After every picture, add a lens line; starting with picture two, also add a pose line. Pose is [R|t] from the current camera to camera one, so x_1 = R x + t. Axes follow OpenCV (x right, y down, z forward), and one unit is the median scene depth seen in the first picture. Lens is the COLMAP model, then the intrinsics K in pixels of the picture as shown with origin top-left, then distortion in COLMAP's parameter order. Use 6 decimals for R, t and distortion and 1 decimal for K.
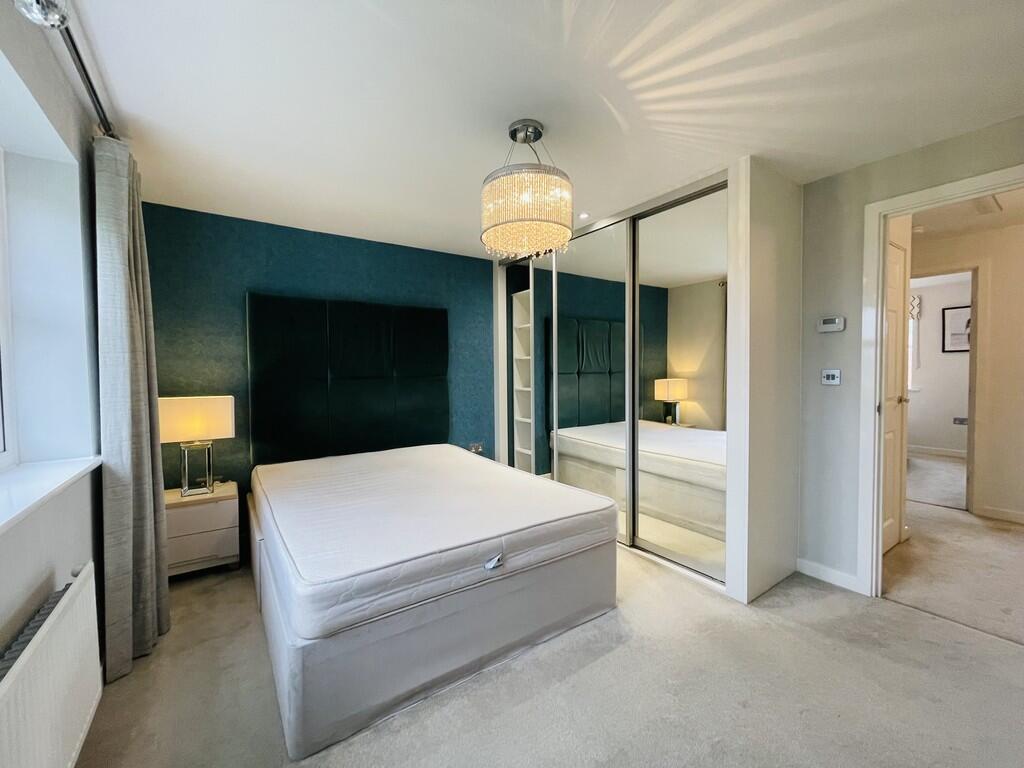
lens RADIAL K [[413.0, 0, 503.3], [0, 413.0, 385.1], [0, 0, 1]] dist [-0.003267, 0.000430]
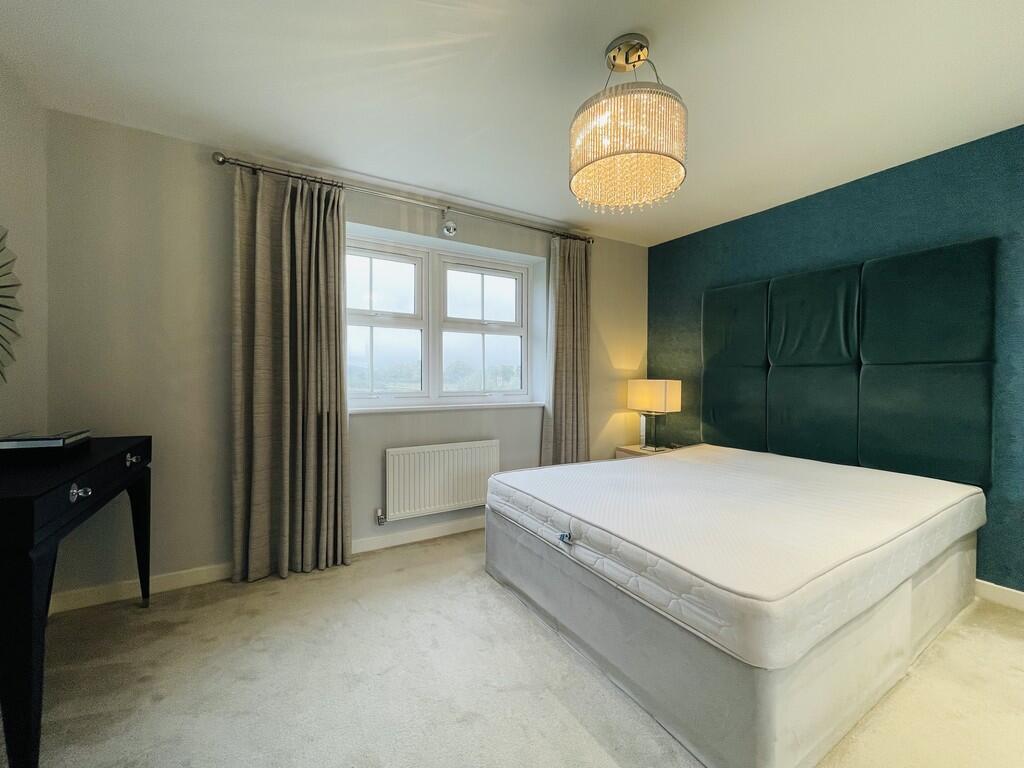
lens RADIAL K [[413.0, 0, 501.8], [0, 413.0, 385.5], [0, 0, 1]] dist [-0.003267, 0.000430]
pose [[-0.079833, 0.031786, -0.996301, 0.662325], [-0.036203, 0.998740, 0.034765, 0.019125], [0.996151, 0.038844, -0.078581, 0.610642]]
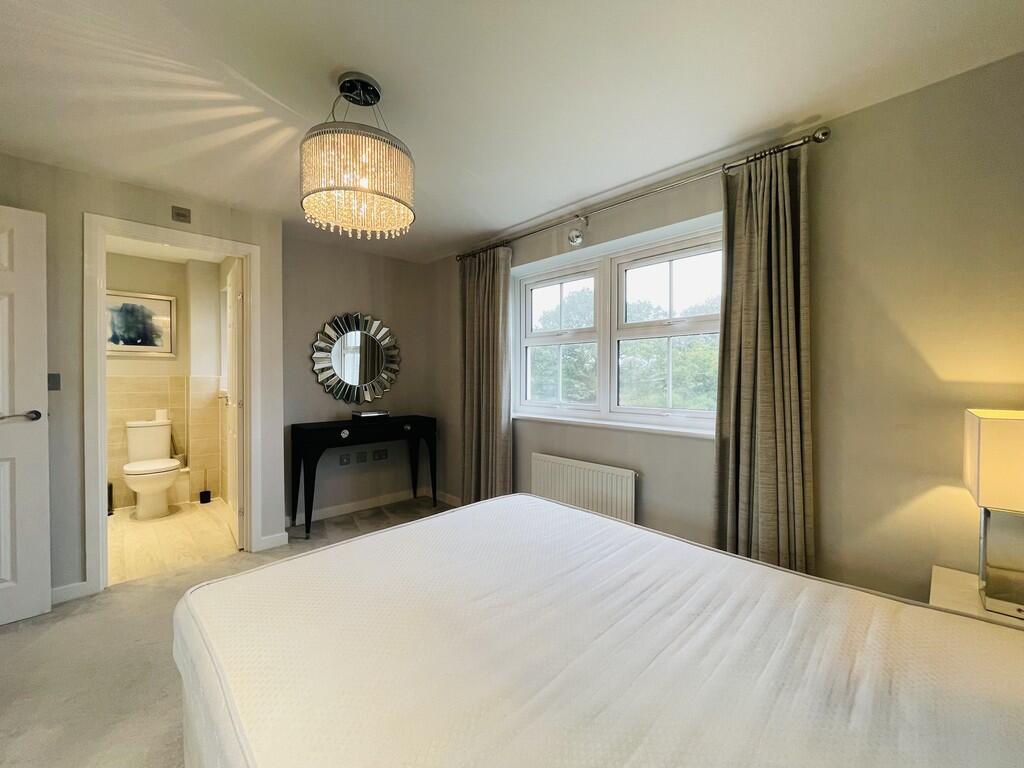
lens RADIAL K [[413.0, 0, 507.8], [0, 413.0, 381.4], [0, 0, 1]] dist [-0.003267, 0.000430]
pose [[-0.984196, 0.035898, -0.173406, -0.060866], [0.026146, 0.997962, 0.058202, -0.055855], [0.175142, 0.052748, -0.983129, 1.385905]]
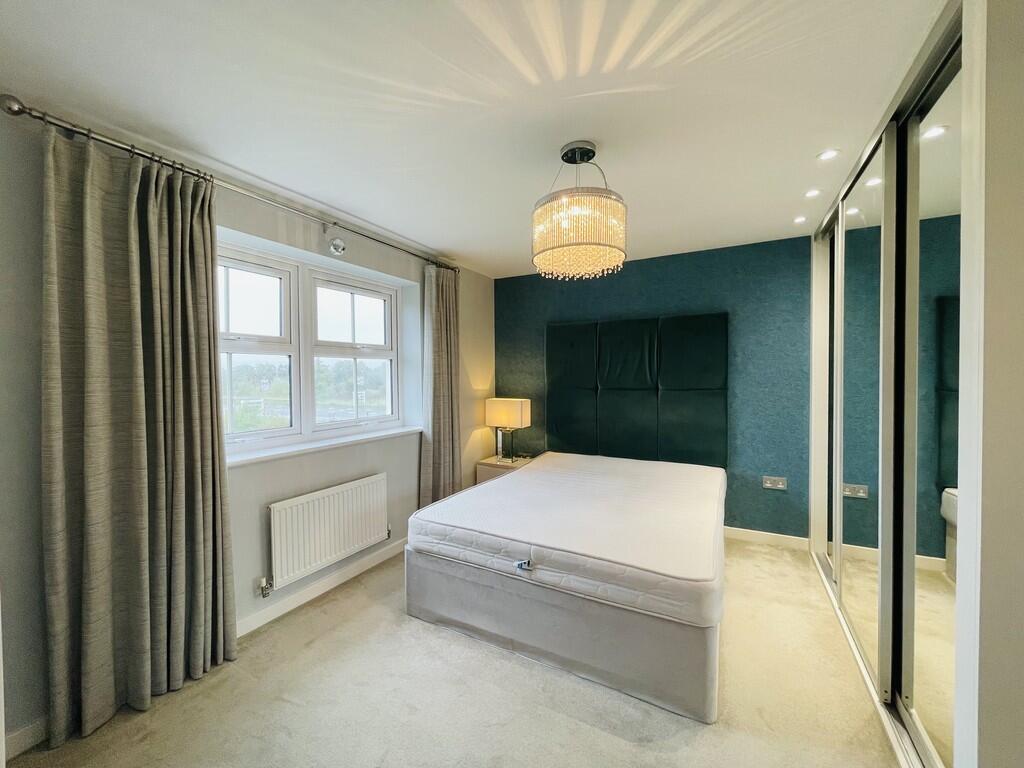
lens RADIAL K [[413.0, 0, 502.4], [0, 413.0, 385.5], [0, 0, 1]] dist [-0.003267, 0.000430]
pose [[0.442539, 0.030658, -0.896225, 0.635509], [-0.026551, 0.999425, 0.021077, -0.053998], [0.896356, 0.014468, 0.443098, 0.296507]]
